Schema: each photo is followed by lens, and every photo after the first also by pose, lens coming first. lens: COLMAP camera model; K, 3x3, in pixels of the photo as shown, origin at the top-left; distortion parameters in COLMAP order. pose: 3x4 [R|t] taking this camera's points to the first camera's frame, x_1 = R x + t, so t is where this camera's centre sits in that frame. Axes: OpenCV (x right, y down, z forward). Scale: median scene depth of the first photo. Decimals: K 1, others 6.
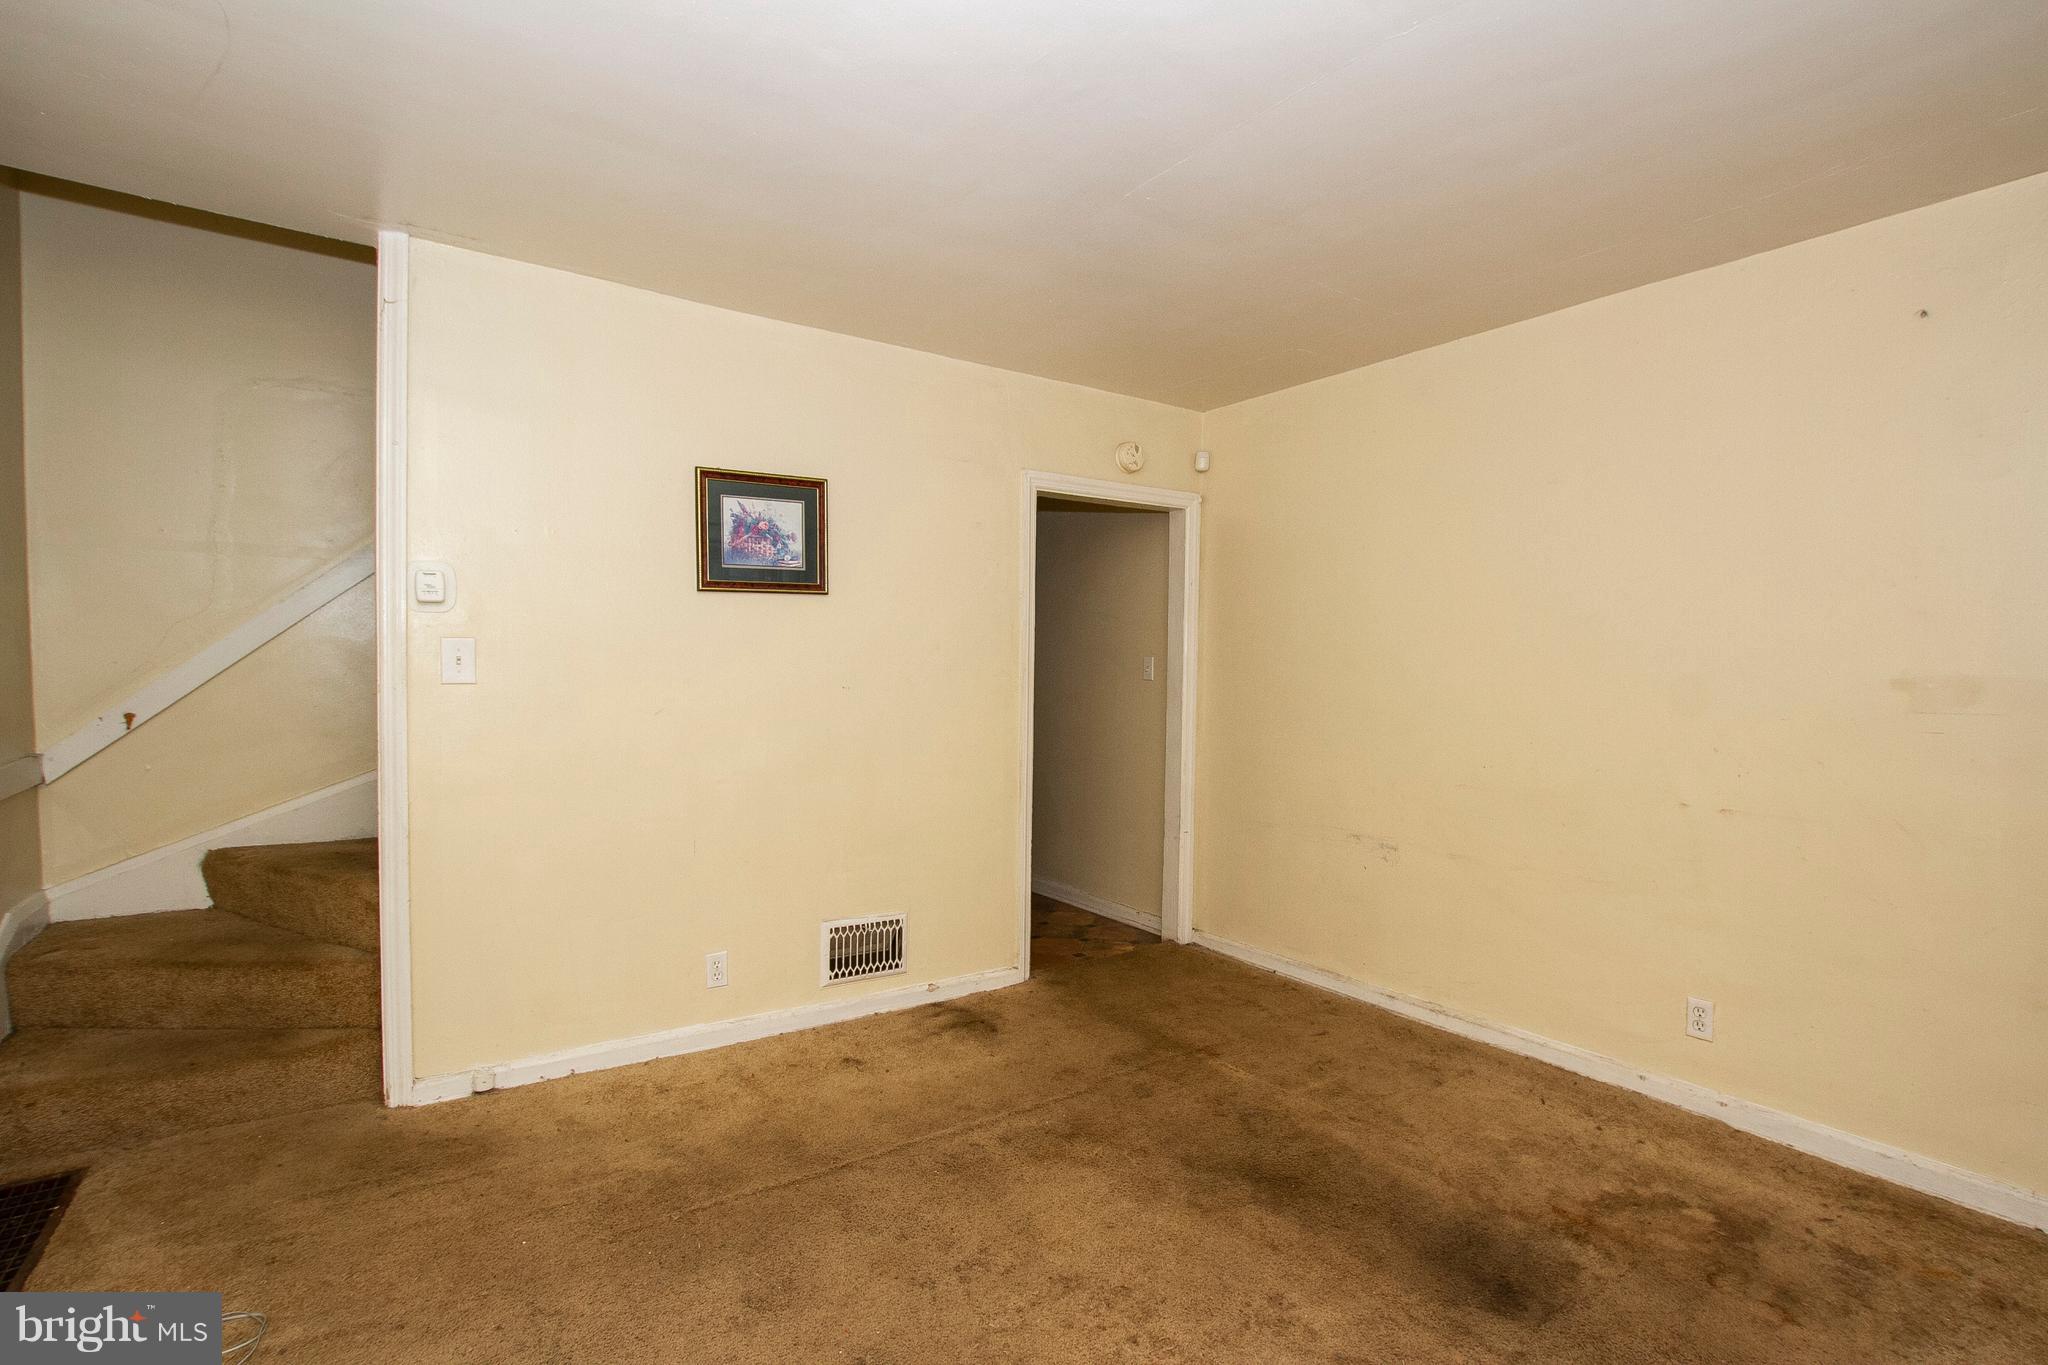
lens RADIAL K [[949.8, 0, 1016.7], [0, 949.8, 699.9], [0, 0, 1]] dist [-0.035759, 0.005522]
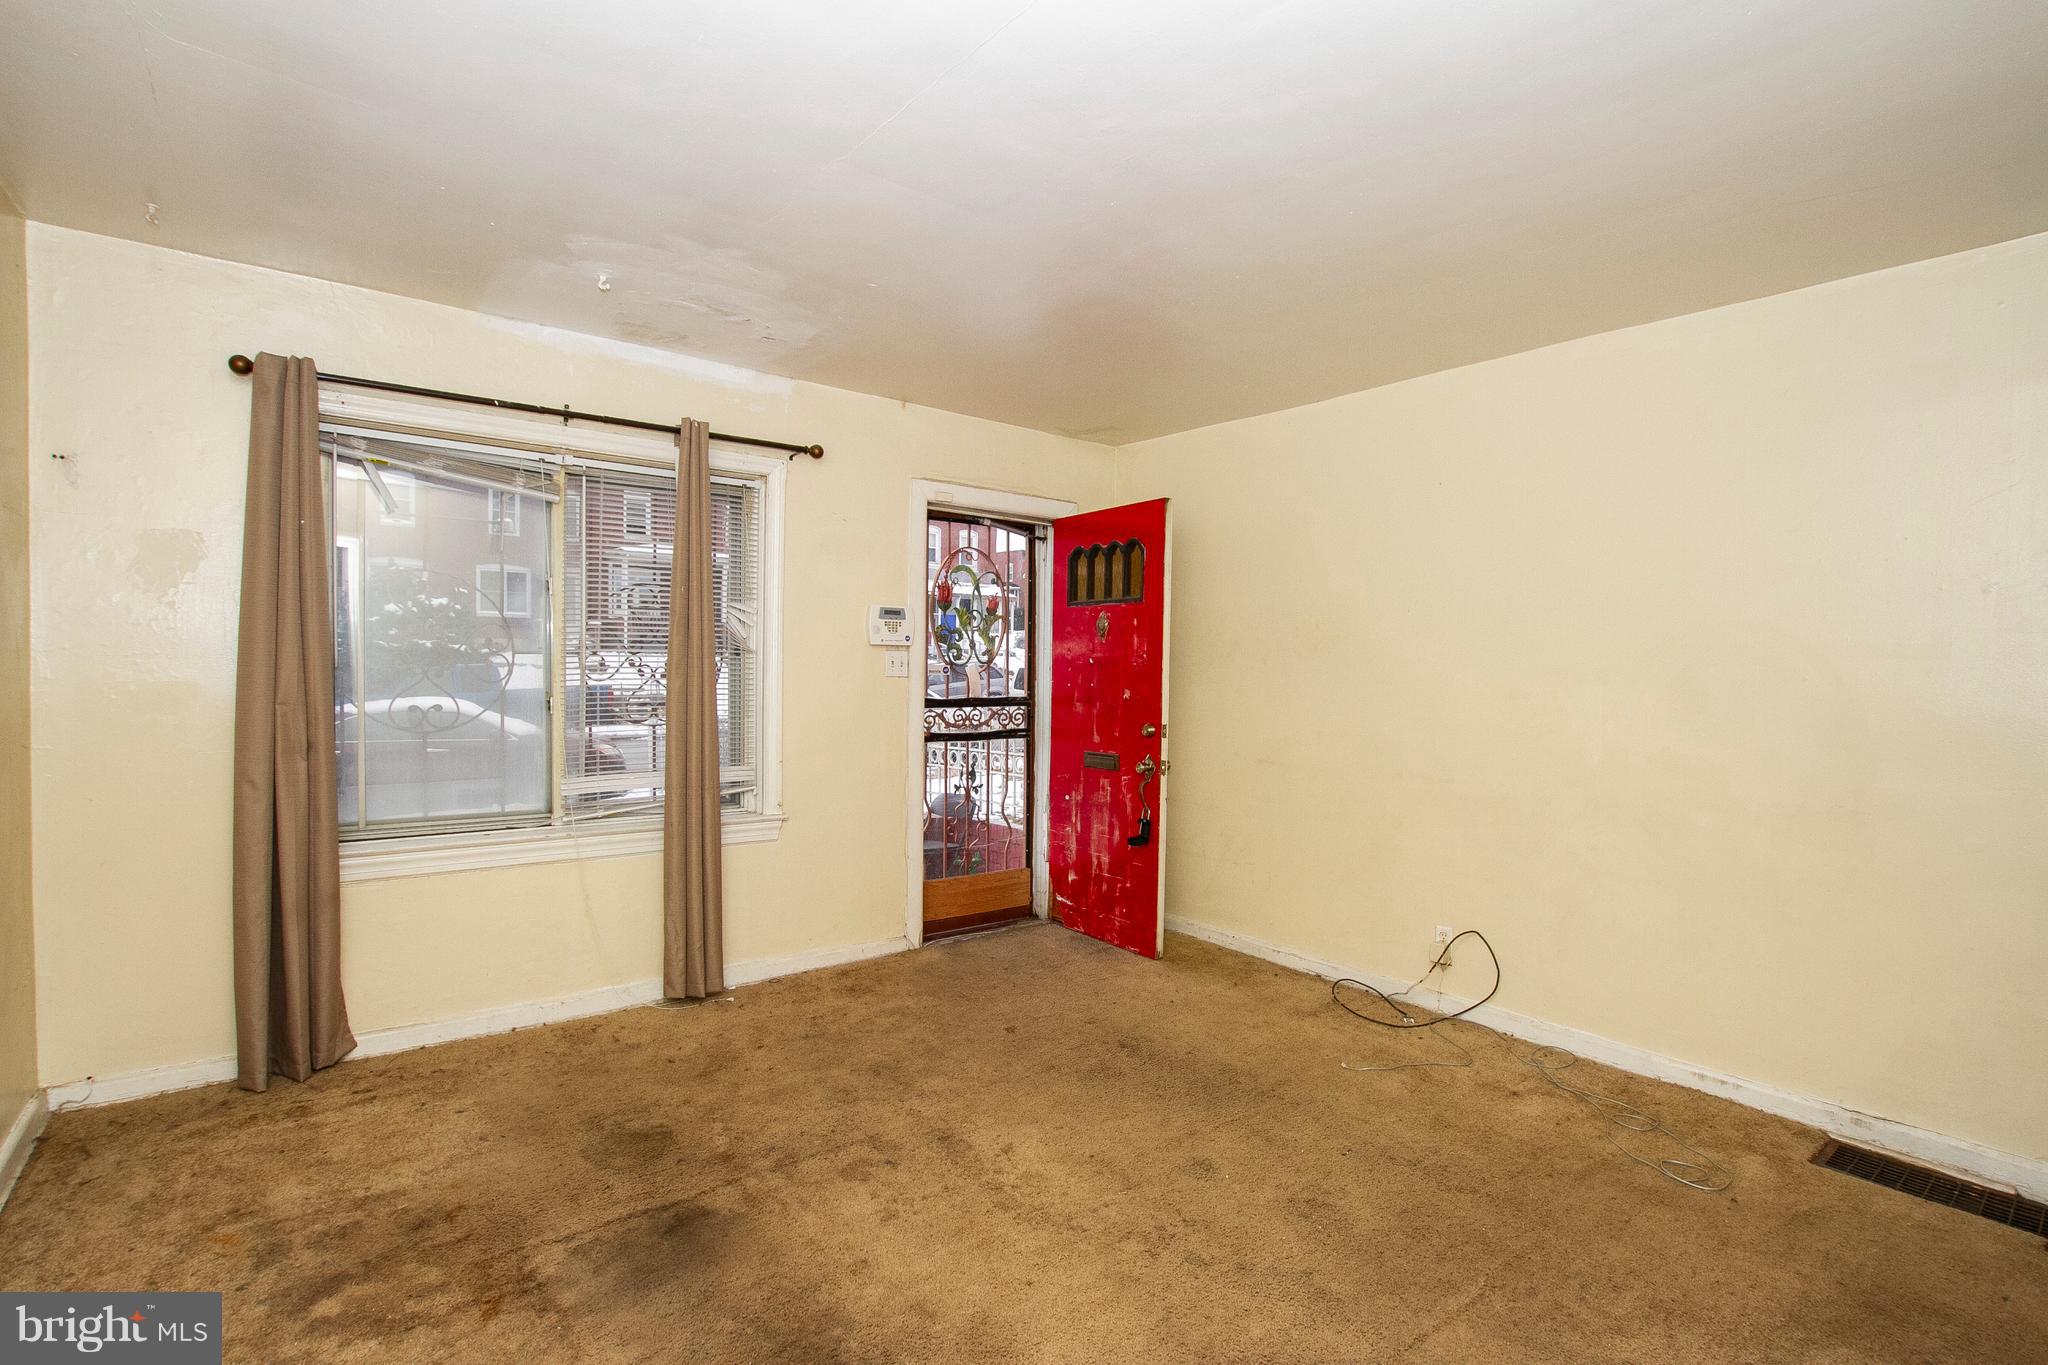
lens RADIAL K [[951.2, 0, 1022.7], [0, 951.2, 686.3], [0, 0, 1]] dist [-0.031826, 0.001826]
pose [[-0.997545, -0.031877, -0.062347, 0.159871], [-0.035274, 0.997908, 0.054173, -0.066675], [0.060490, 0.056239, -0.996583, 1.653028]]
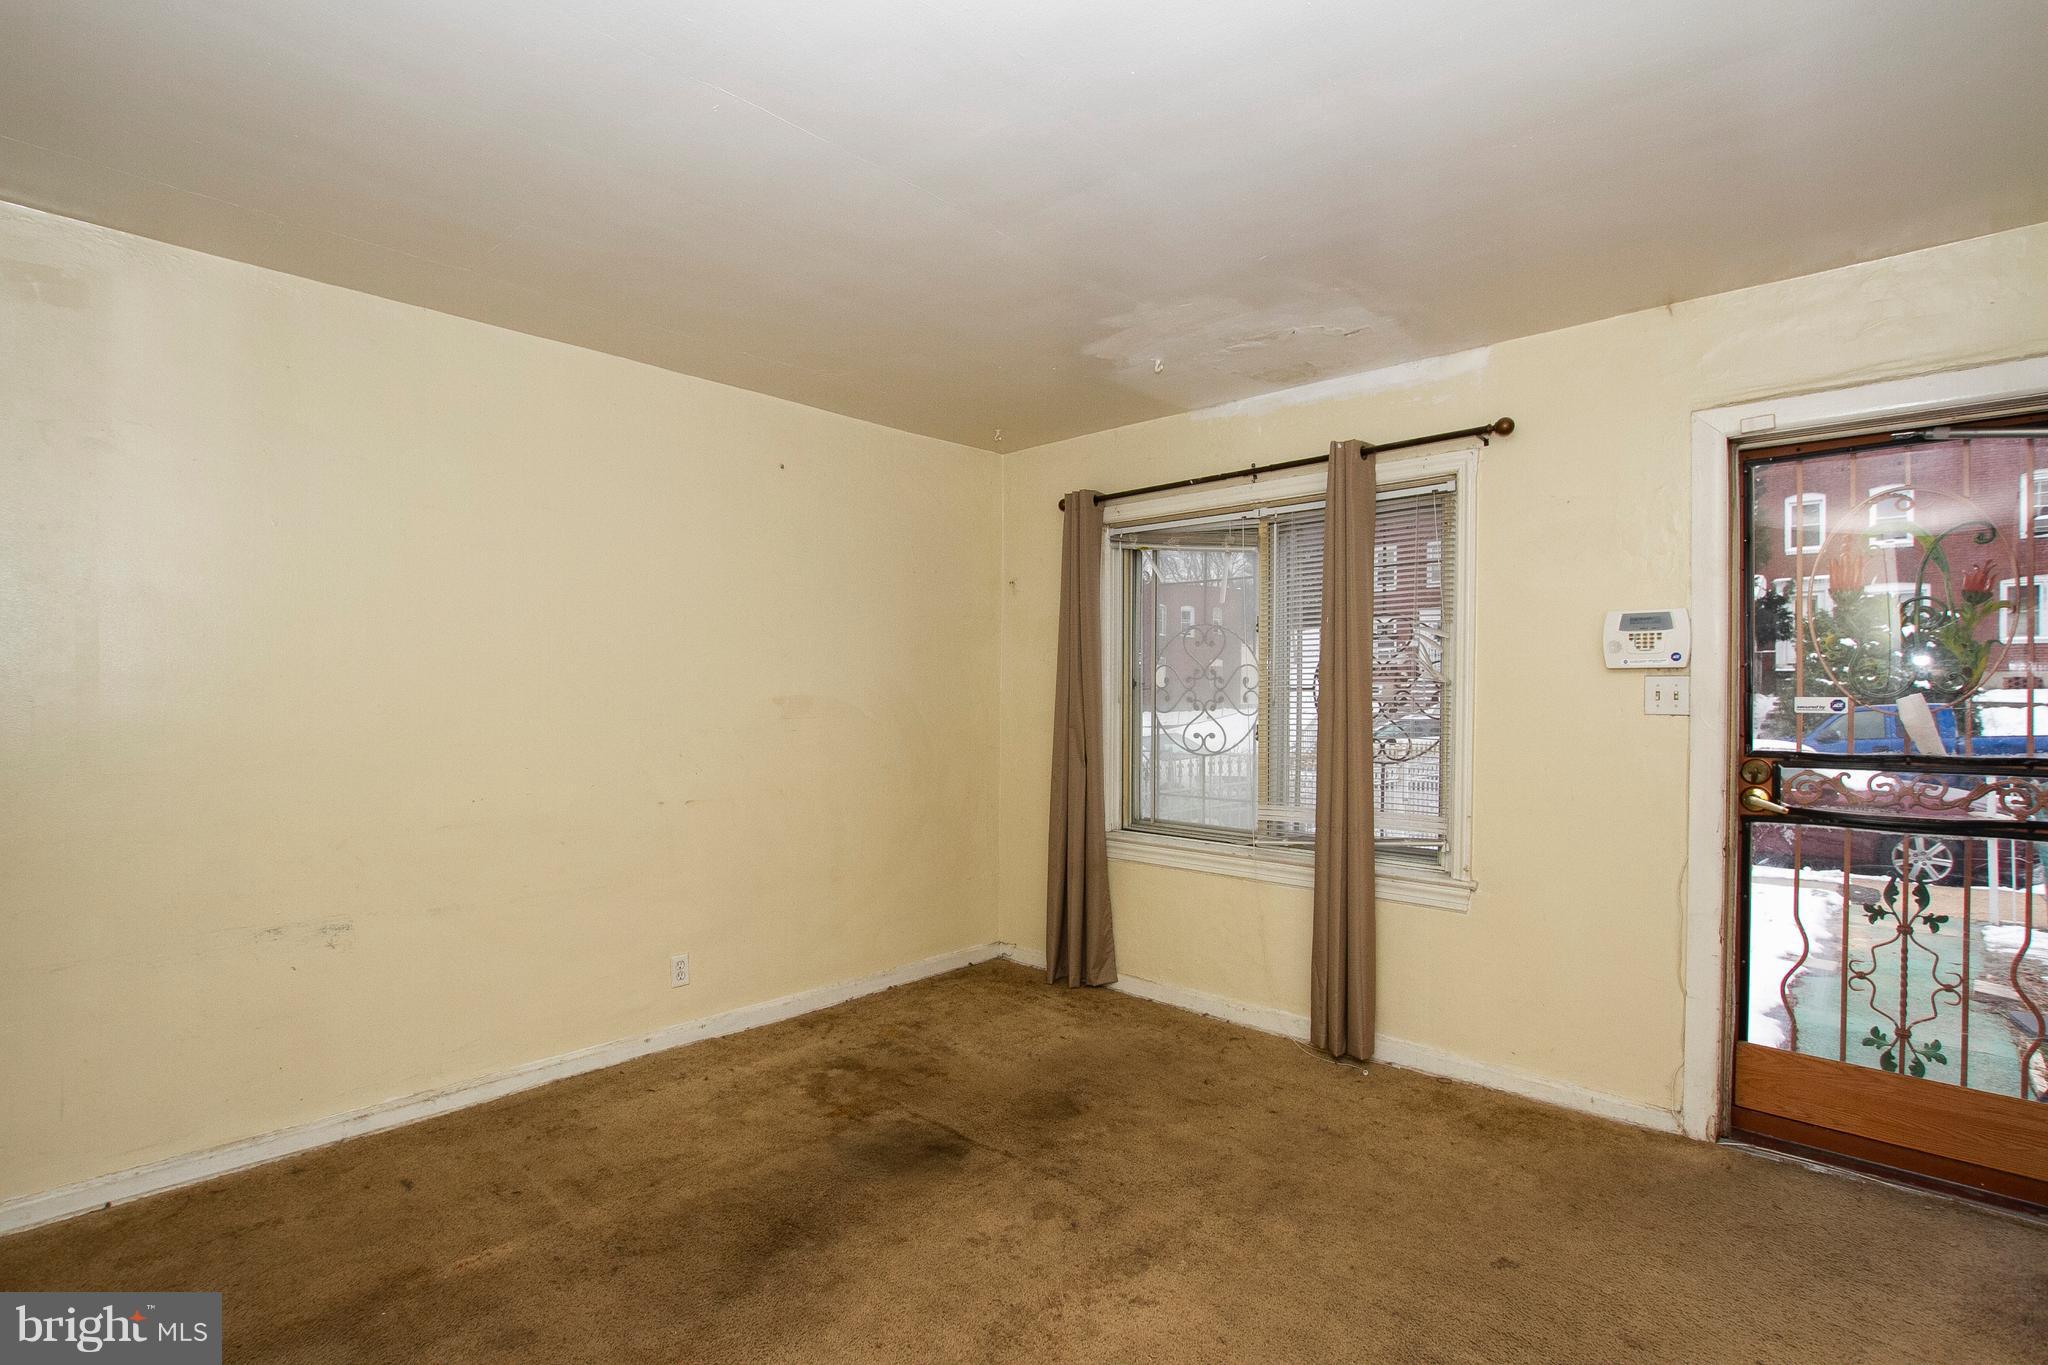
lens RADIAL K [[951.2, 0, 1022.7], [0, 951.2, 686.3], [0, 0, 1]] dist [-0.031826, 0.001826]
pose [[-0.214412, -0.012342, 0.976665, -0.678205], [0.025847, 0.999498, 0.018305, -0.057778], [-0.976401, 0.029169, -0.213986, 0.907870]]
